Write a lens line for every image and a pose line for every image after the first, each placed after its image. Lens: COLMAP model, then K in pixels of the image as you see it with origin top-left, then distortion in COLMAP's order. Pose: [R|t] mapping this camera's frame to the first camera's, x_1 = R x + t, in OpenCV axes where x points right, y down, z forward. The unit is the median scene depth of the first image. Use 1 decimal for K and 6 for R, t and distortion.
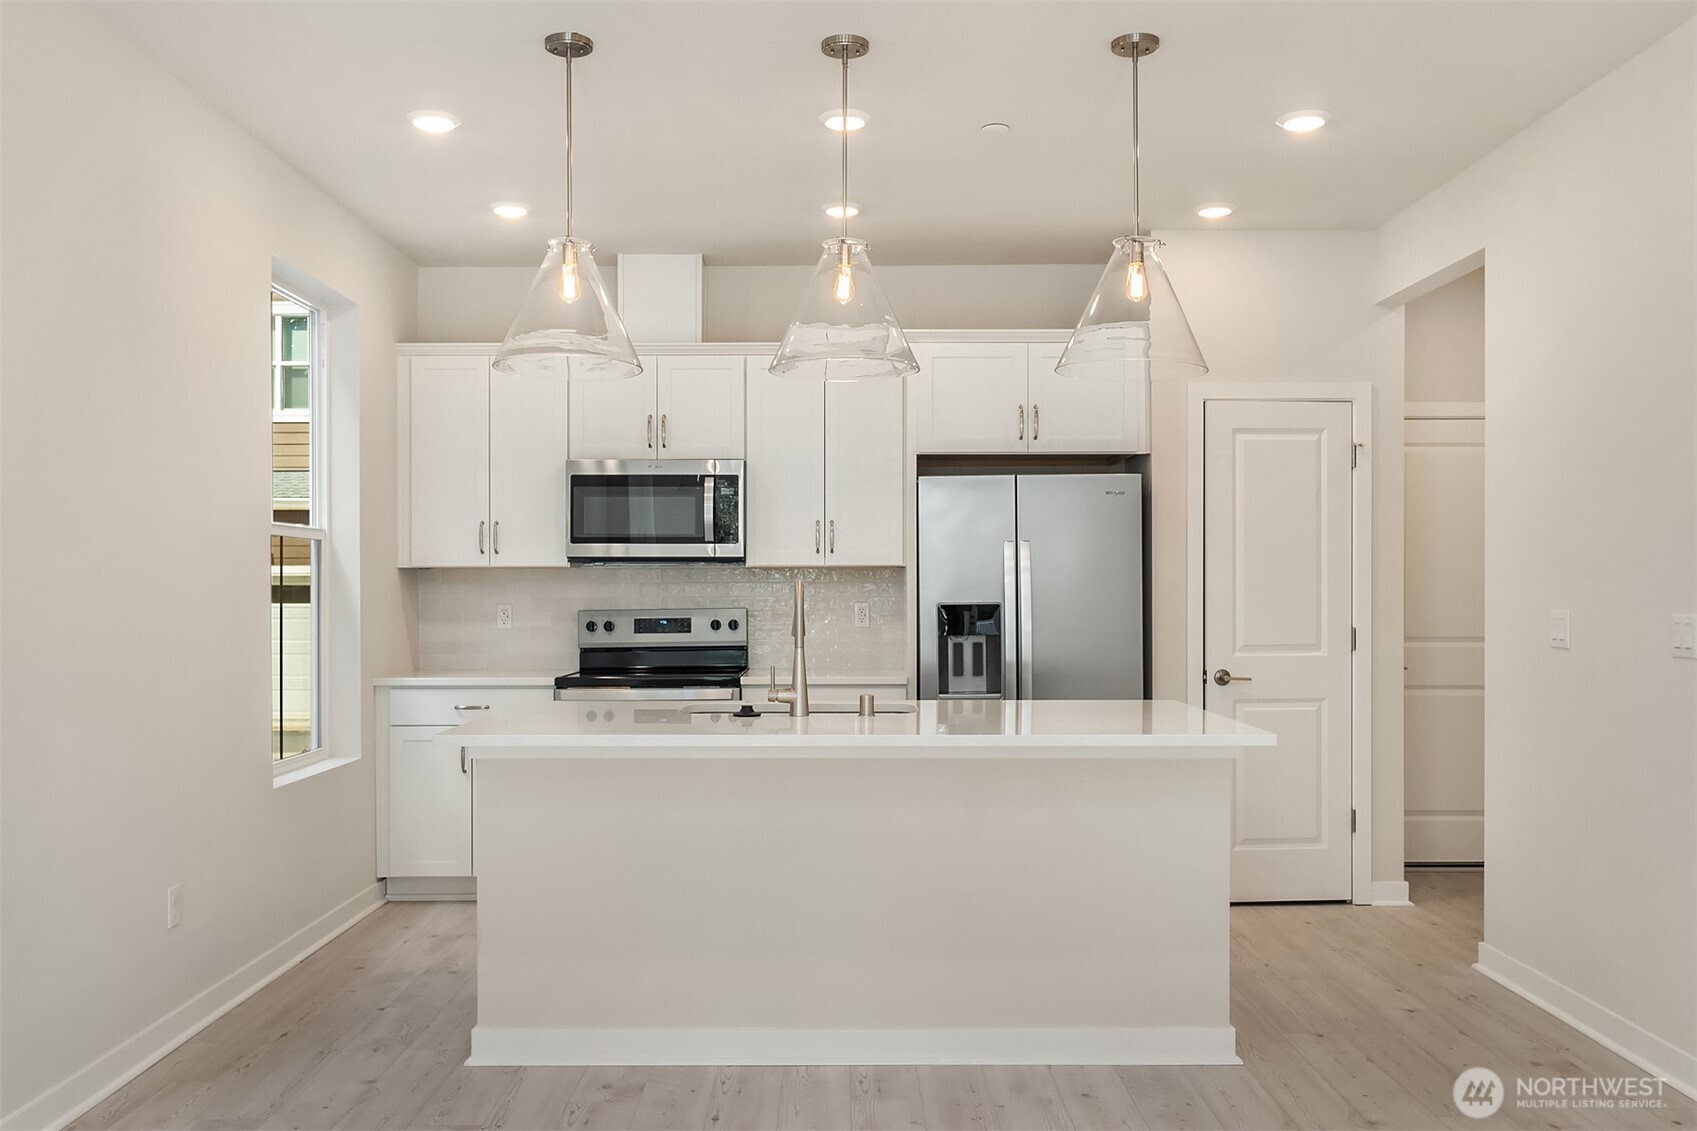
lens RADIAL K [[1447.4, 0, 846.9], [0, 1447.4, 592.4], [0, 0, 1]] dist [0.062832, -0.000124]
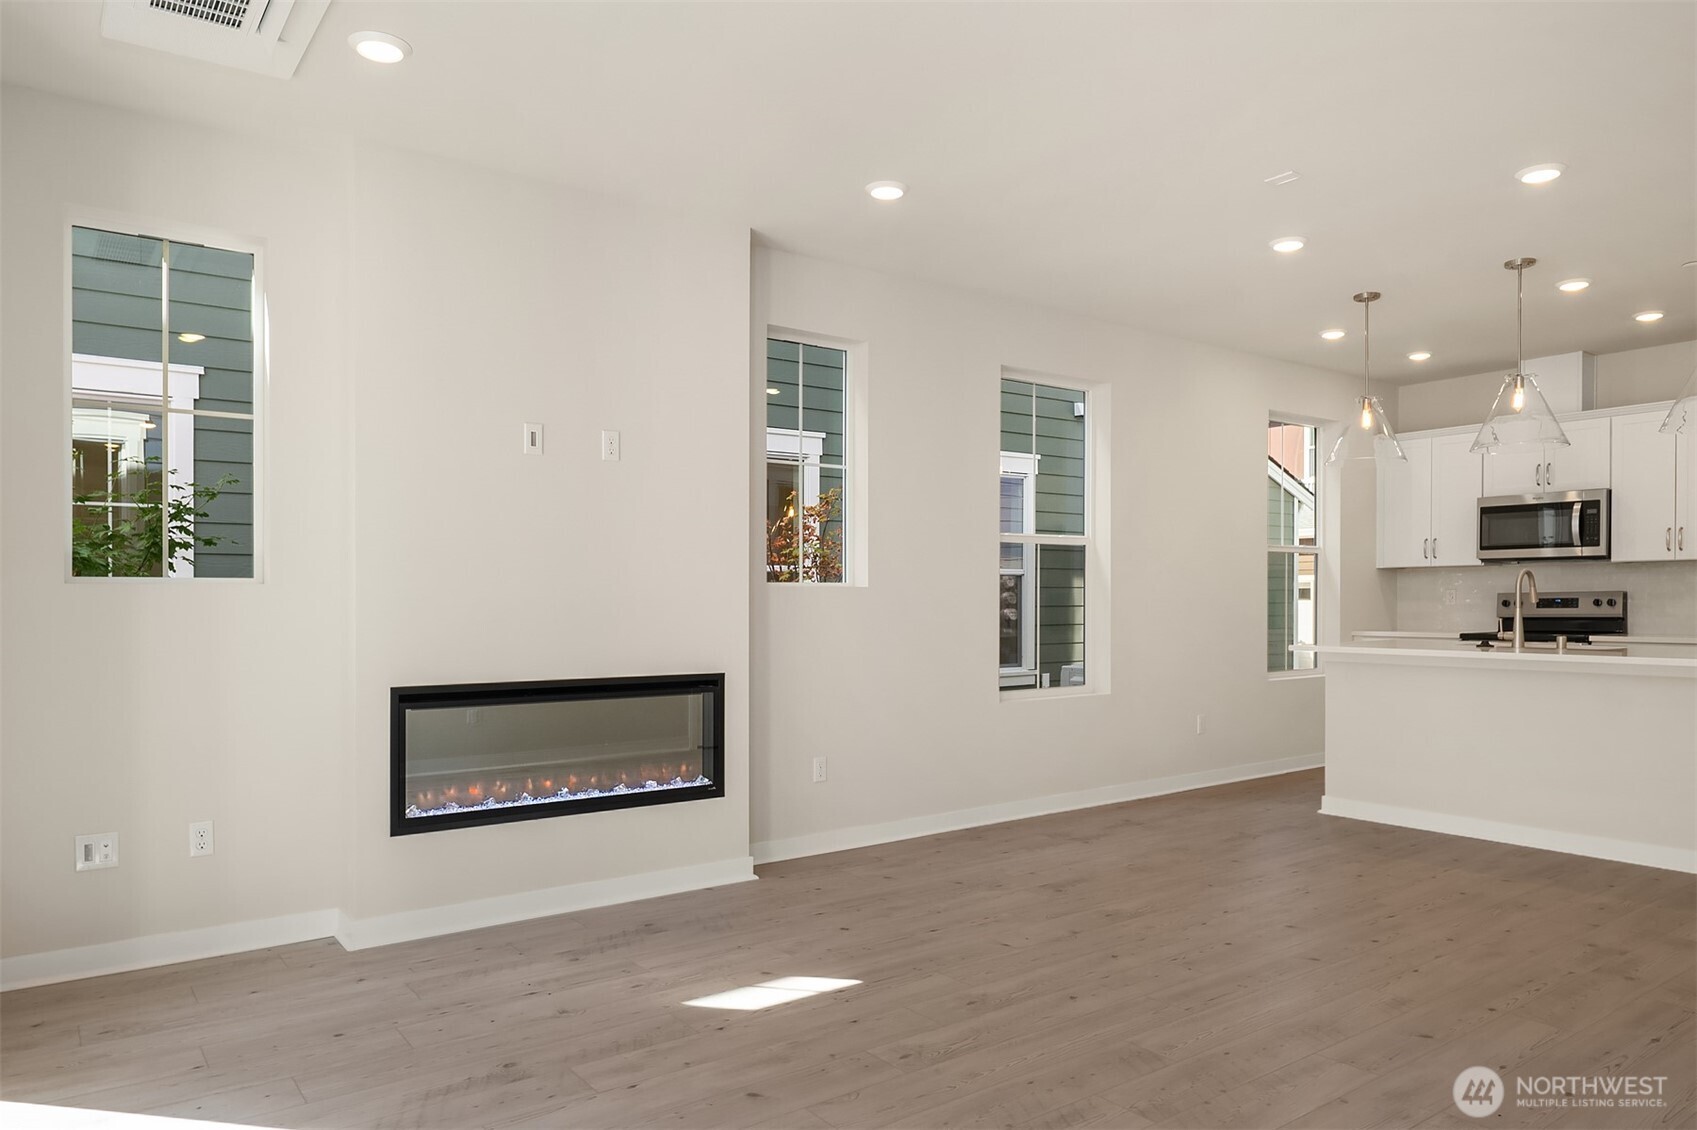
lens RADIAL K [[1116.7, 0, 848.5], [0, 1116.7, 565.0], [0, 0, 1]] dist [-0.001850, -0.000375]
pose [[0.589771, -0.024286, -0.807205, 0.381234], [0.003963, 0.999623, -0.027179, 0.012526], [0.807561, 0.012831, 0.589645, -0.274521]]
